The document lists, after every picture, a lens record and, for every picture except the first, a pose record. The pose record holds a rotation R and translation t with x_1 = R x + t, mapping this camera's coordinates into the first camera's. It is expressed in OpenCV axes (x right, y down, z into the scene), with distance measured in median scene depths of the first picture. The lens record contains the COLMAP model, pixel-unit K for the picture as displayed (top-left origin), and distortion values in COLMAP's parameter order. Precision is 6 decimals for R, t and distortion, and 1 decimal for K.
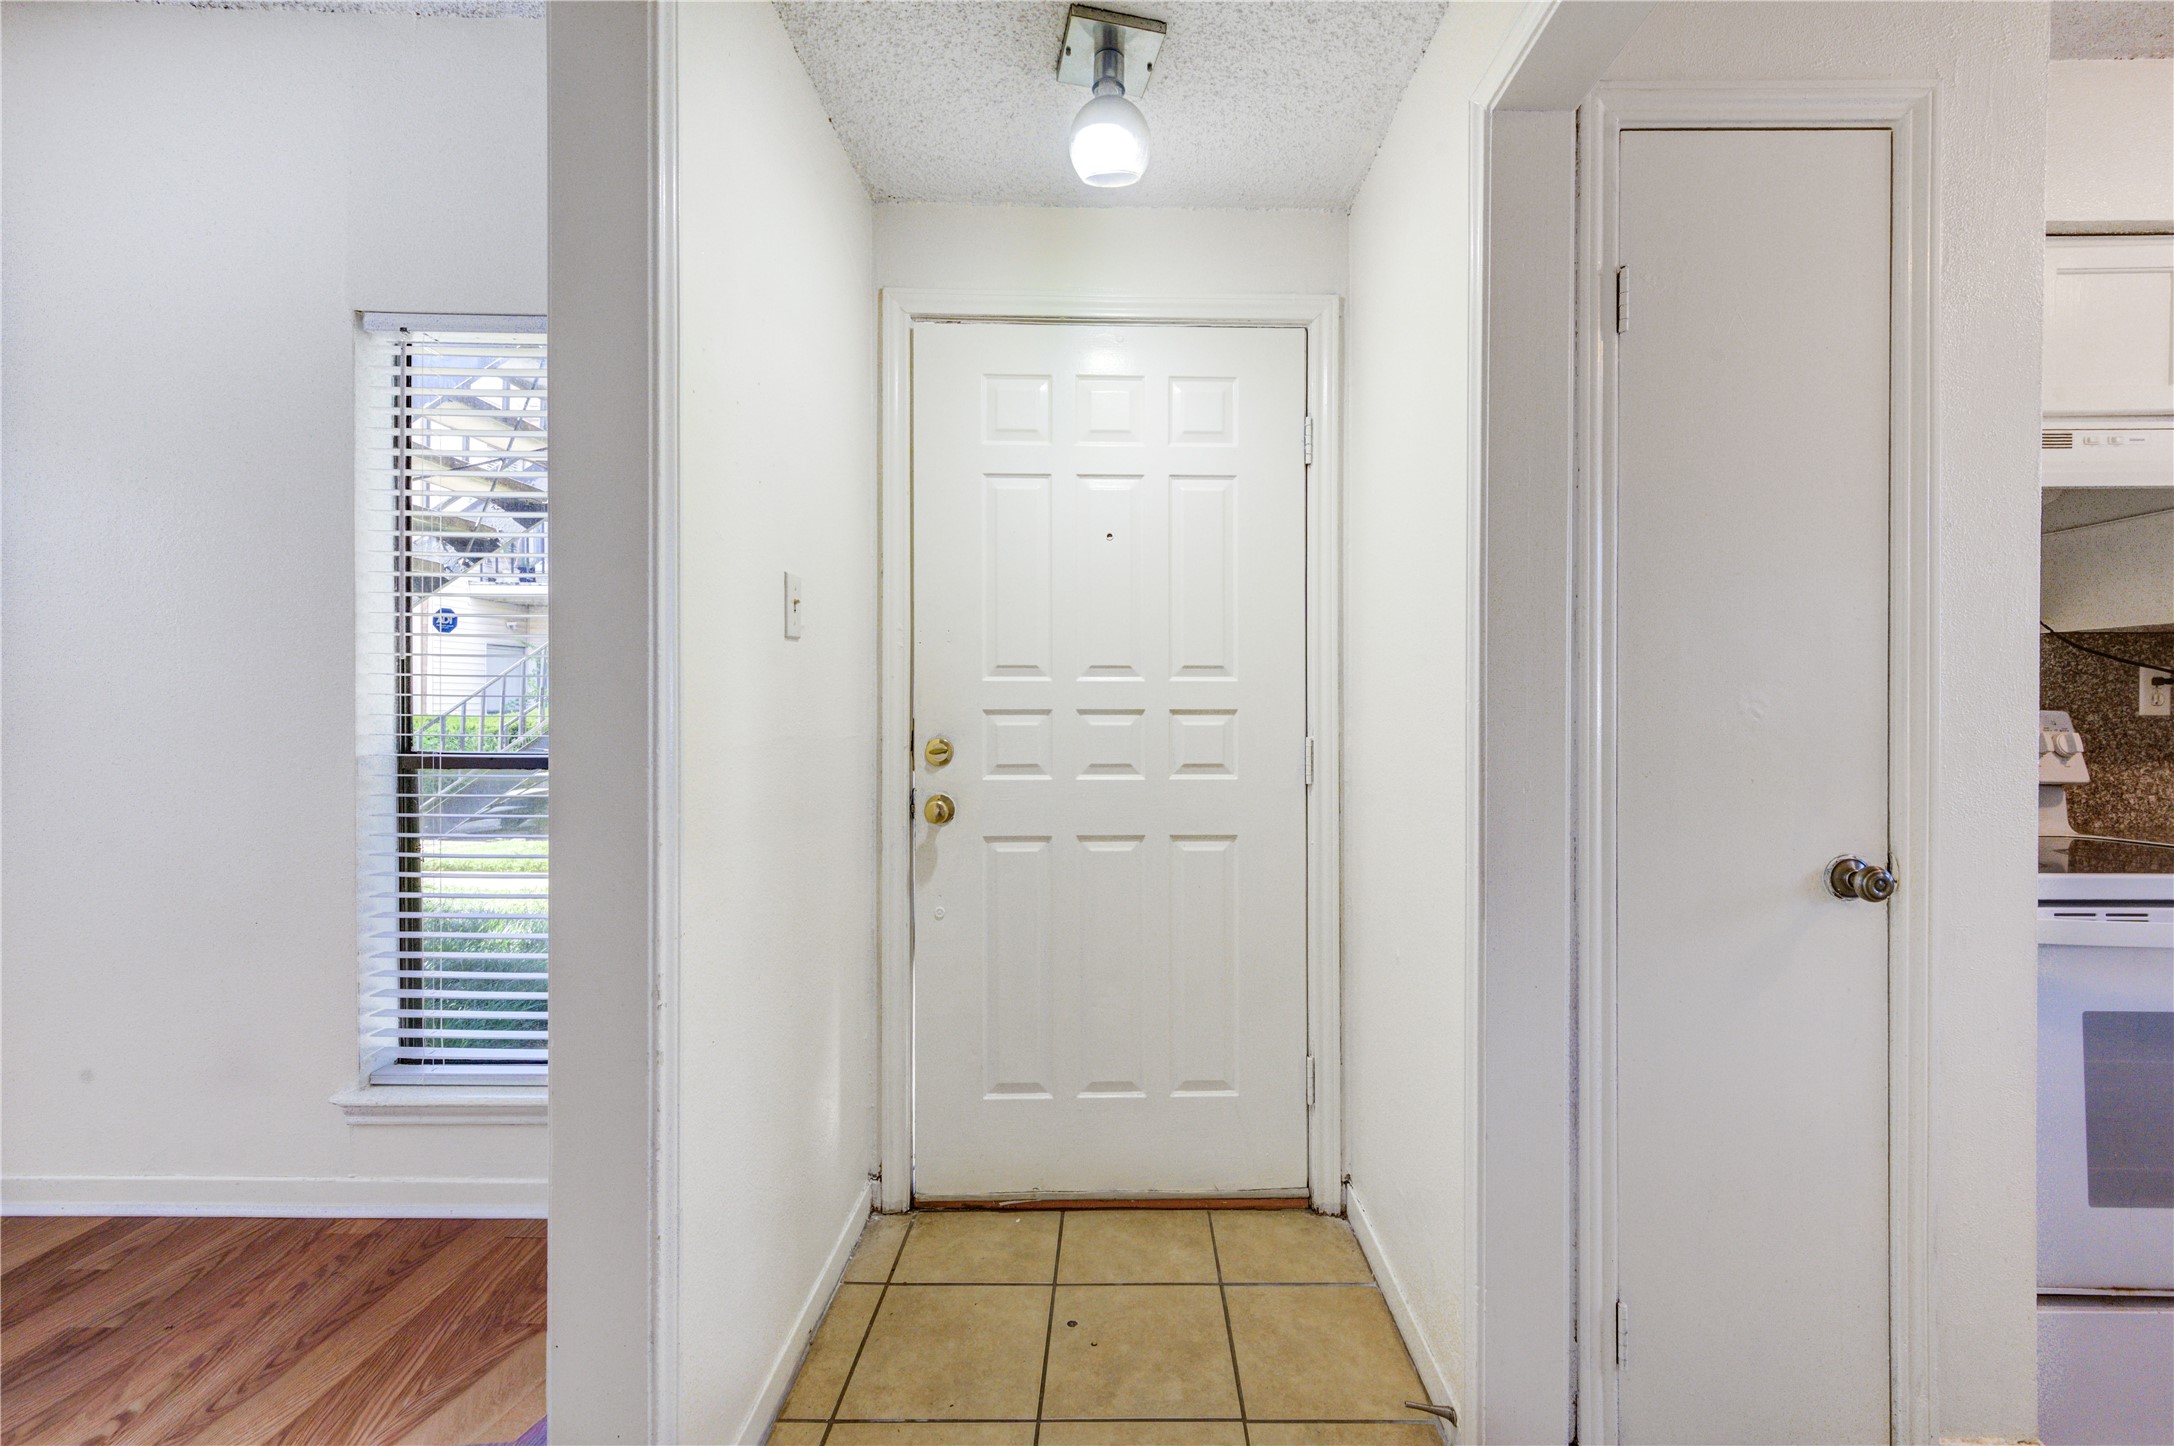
lens RADIAL K [[848.2, 0, 1114.7], [0, 848.2, 706.3], [0, 0, 1]] dist [0.000704, 0.000133]
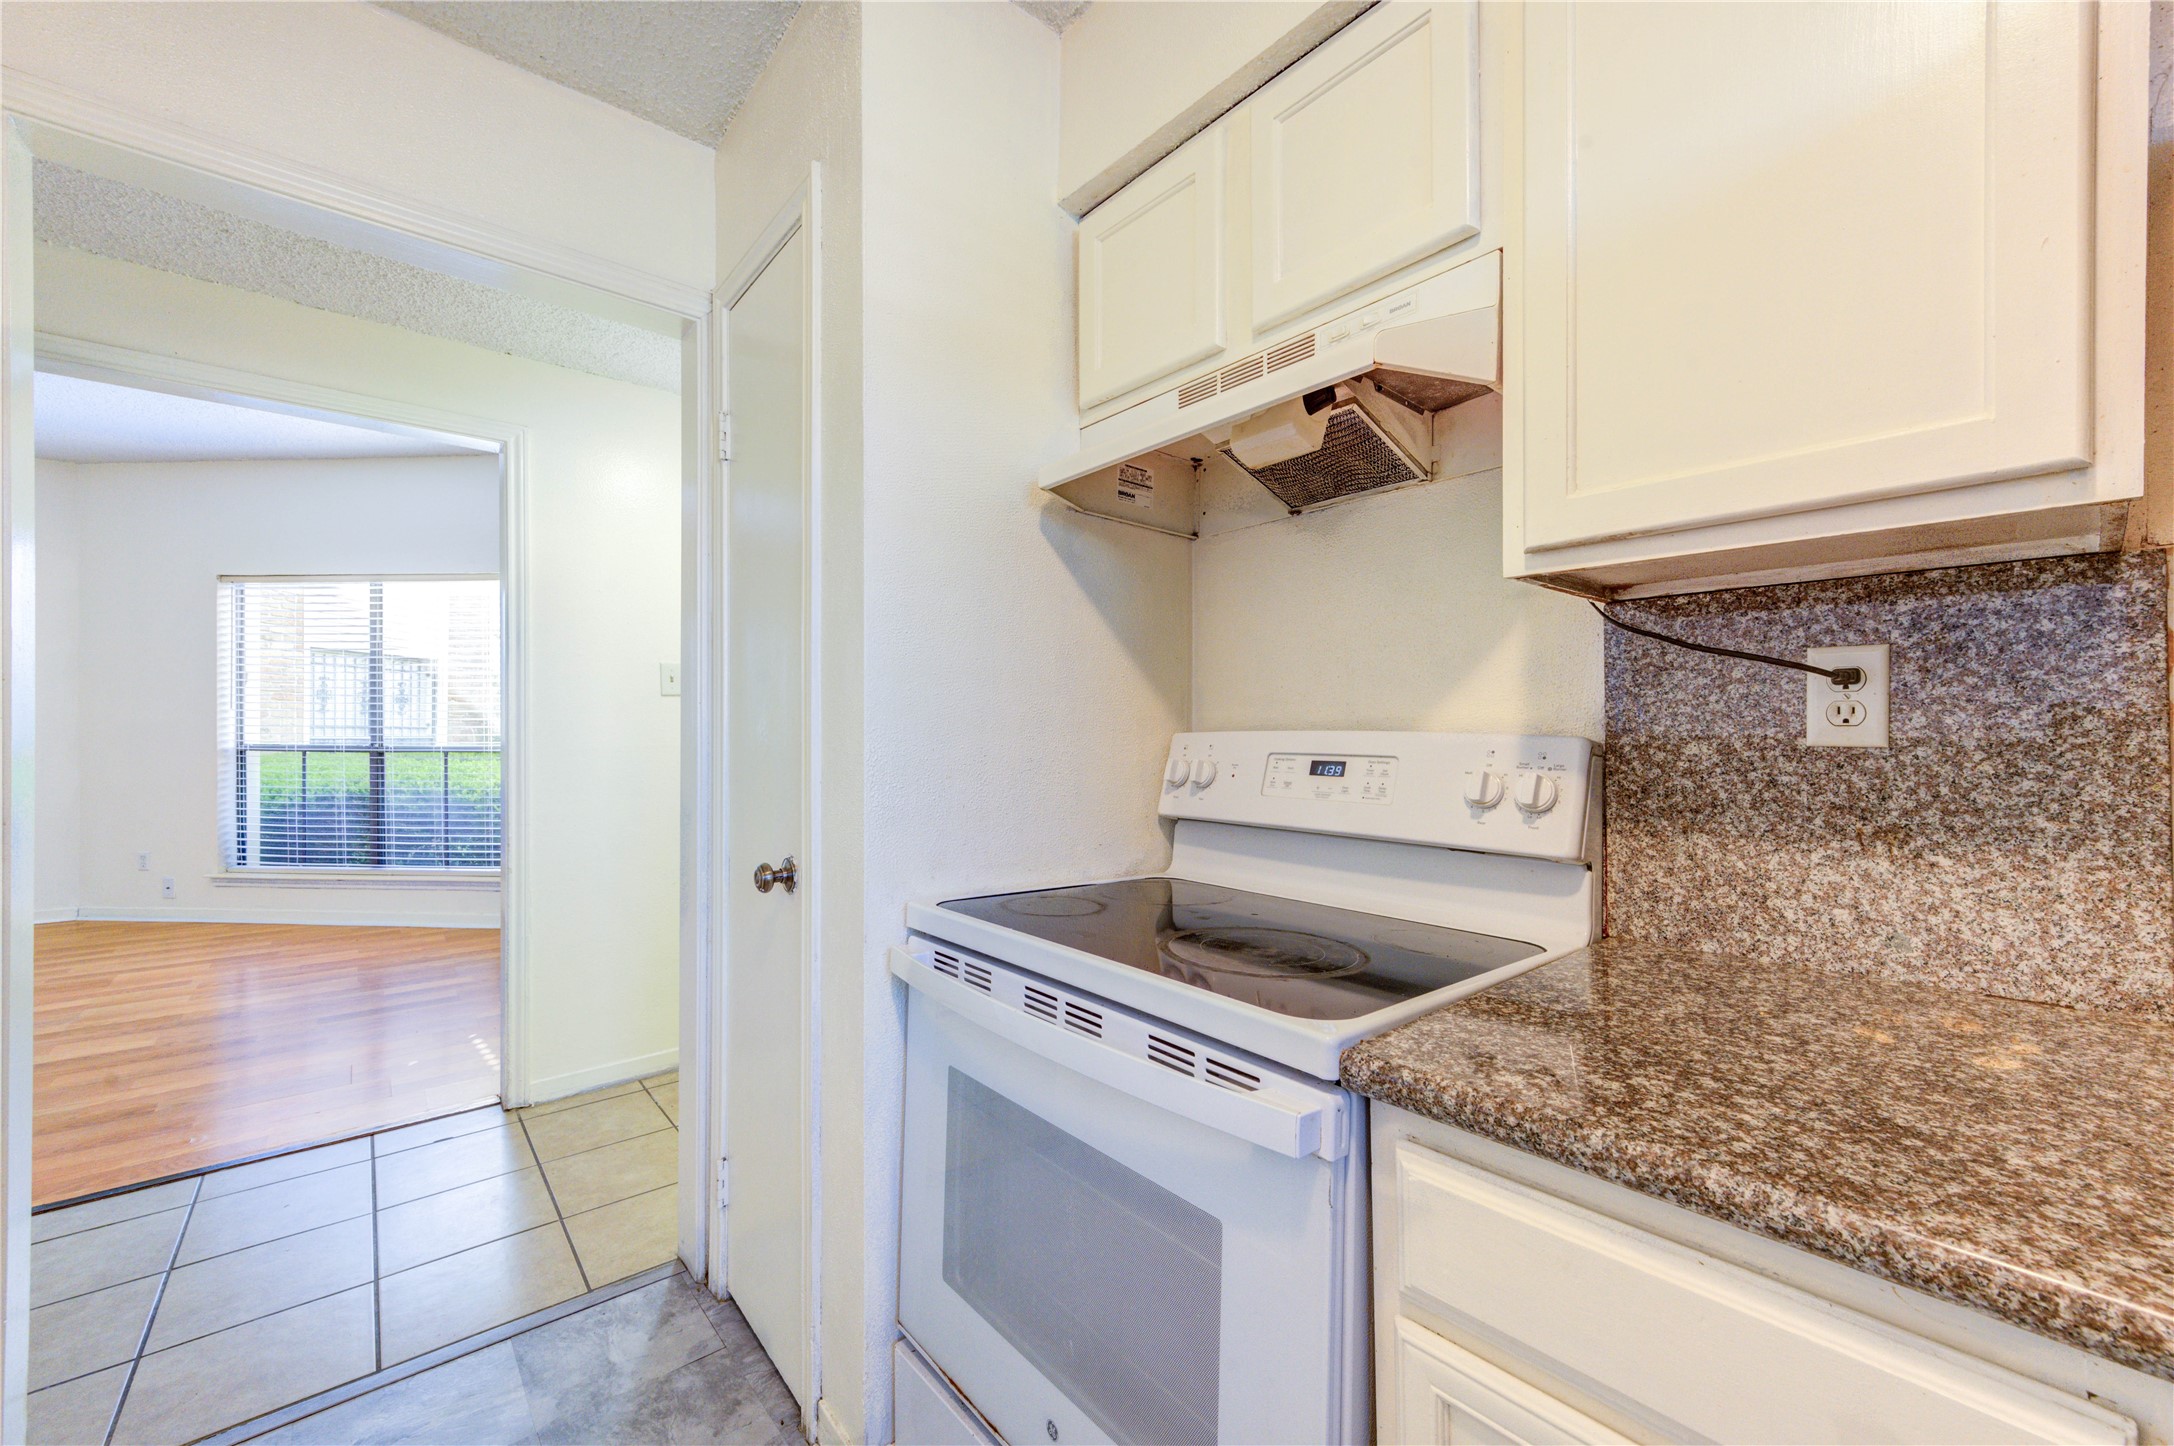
lens RADIAL K [[853.1, 0, 1089.5], [0, 853.1, 727.7], [0, 0, 1]] dist [-0.001436, -0.000190]
pose [[0.656306, -0.003278, -0.754487, 1.308679], [0.001115, 0.999994, -0.003375, 0.001249], [0.754494, 0.001374, 0.656306, 0.348549]]
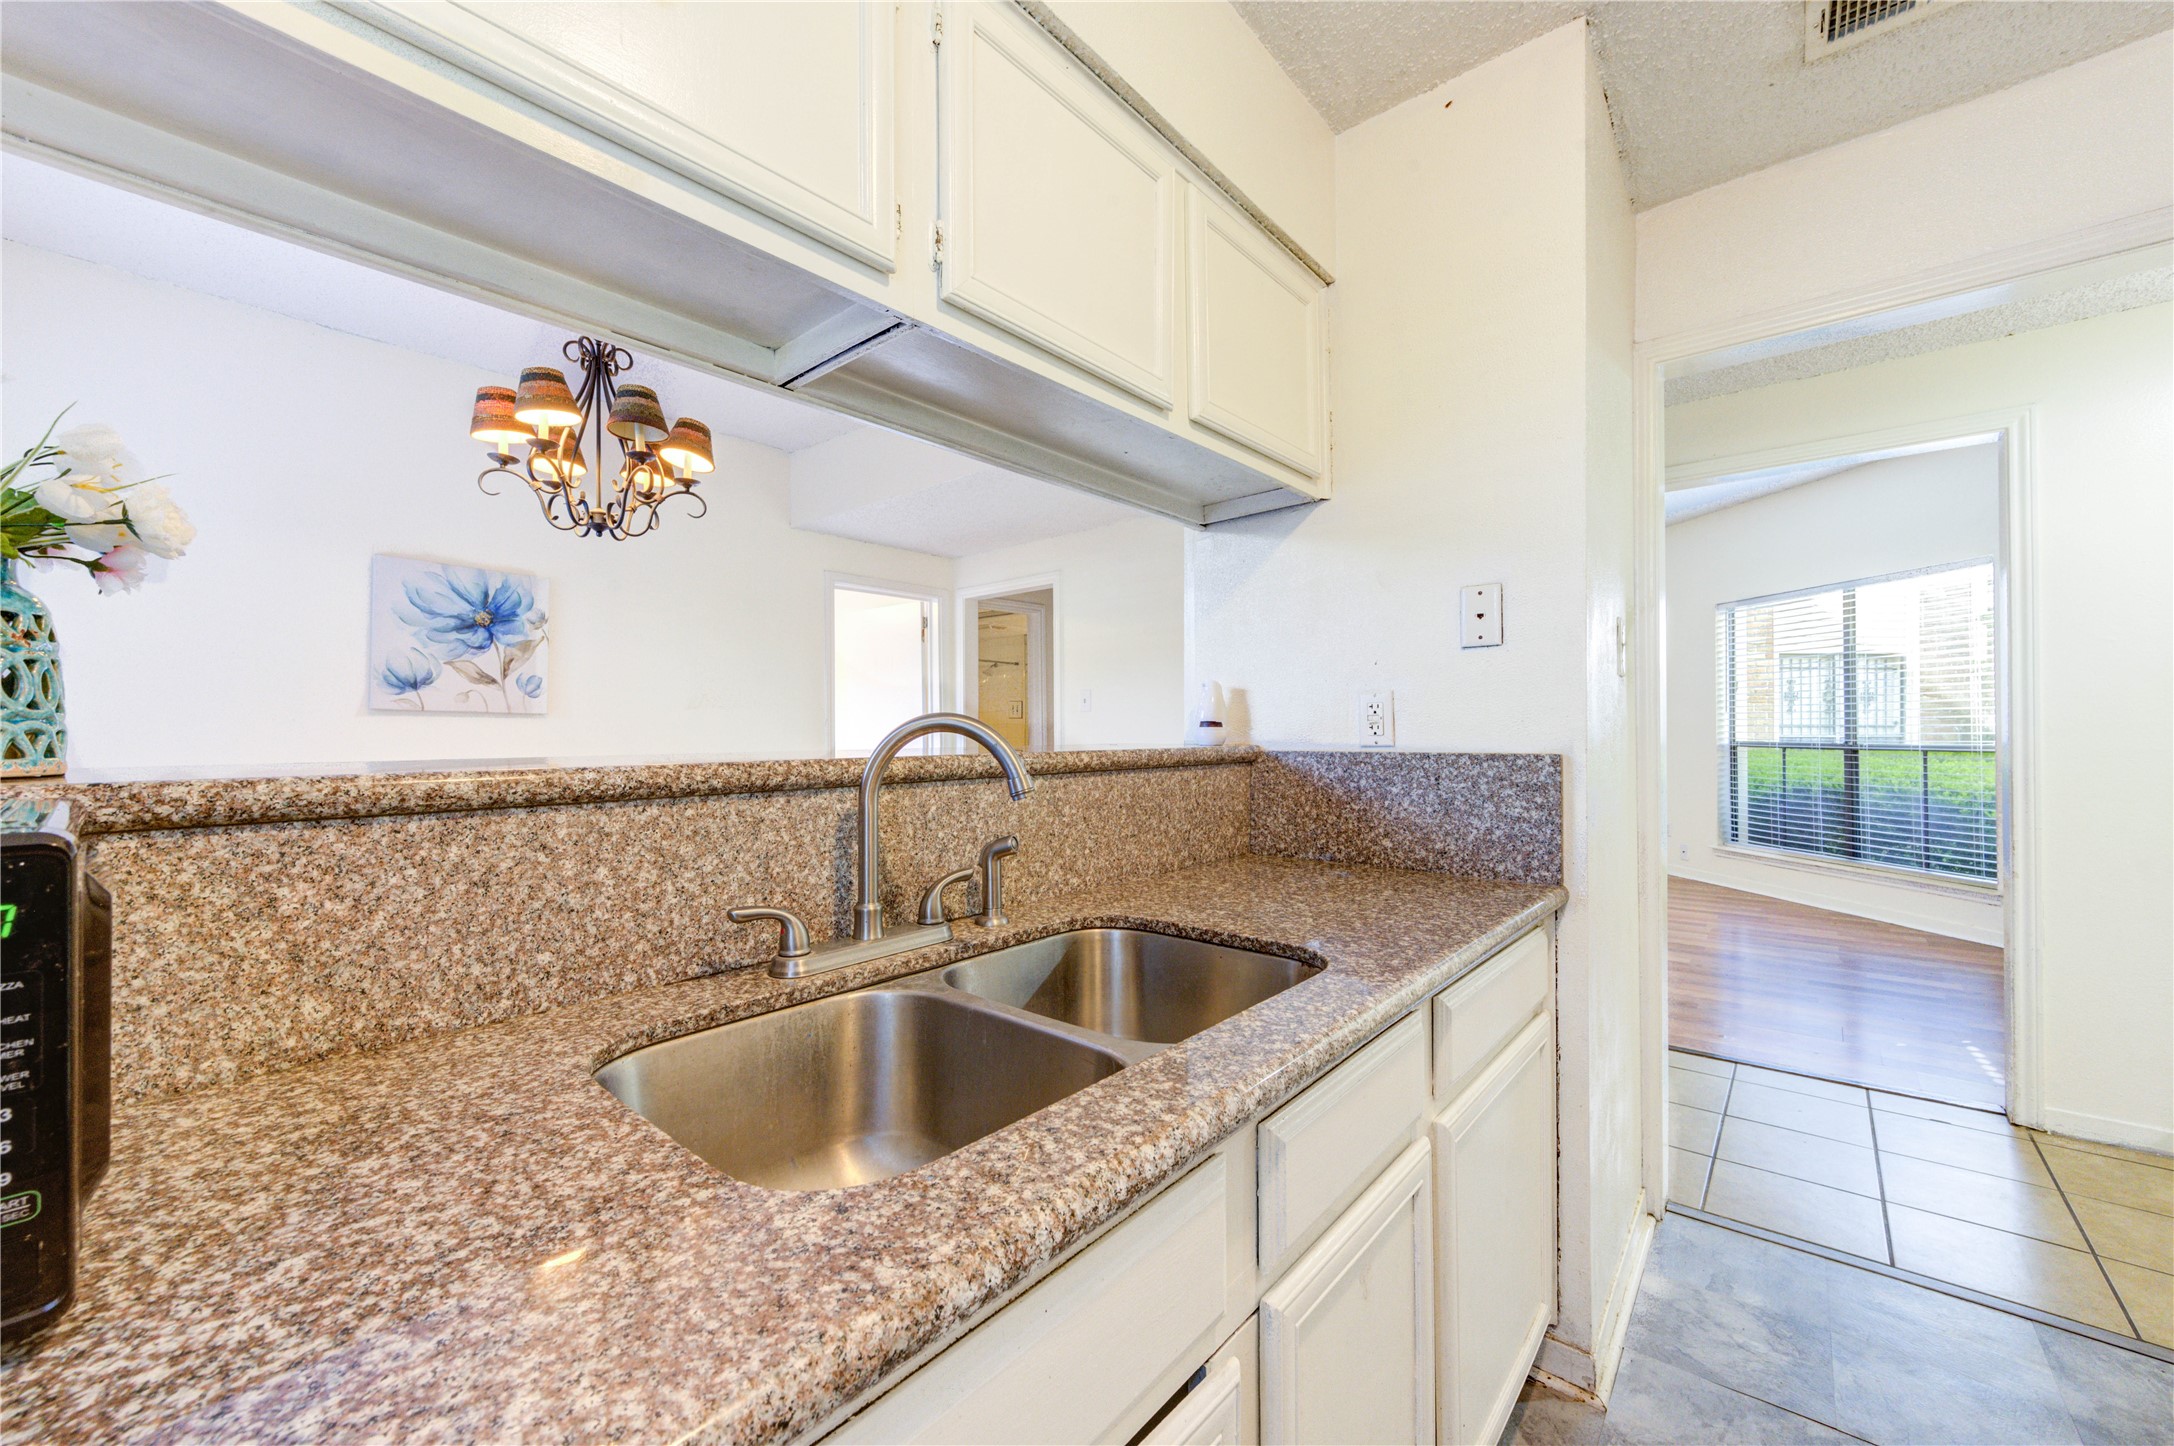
lens RADIAL K [[850.4, 0, 1093.0], [0, 850.4, 732.7], [0, 0, 1]] dist [0.001466, 0.000331]
pose [[-0.639774, 0.002289, -0.768559, 1.512694], [0.005465, 0.999984, -0.001571, 0.001023], [0.768543, -0.005206, -0.639776, 0.307102]]
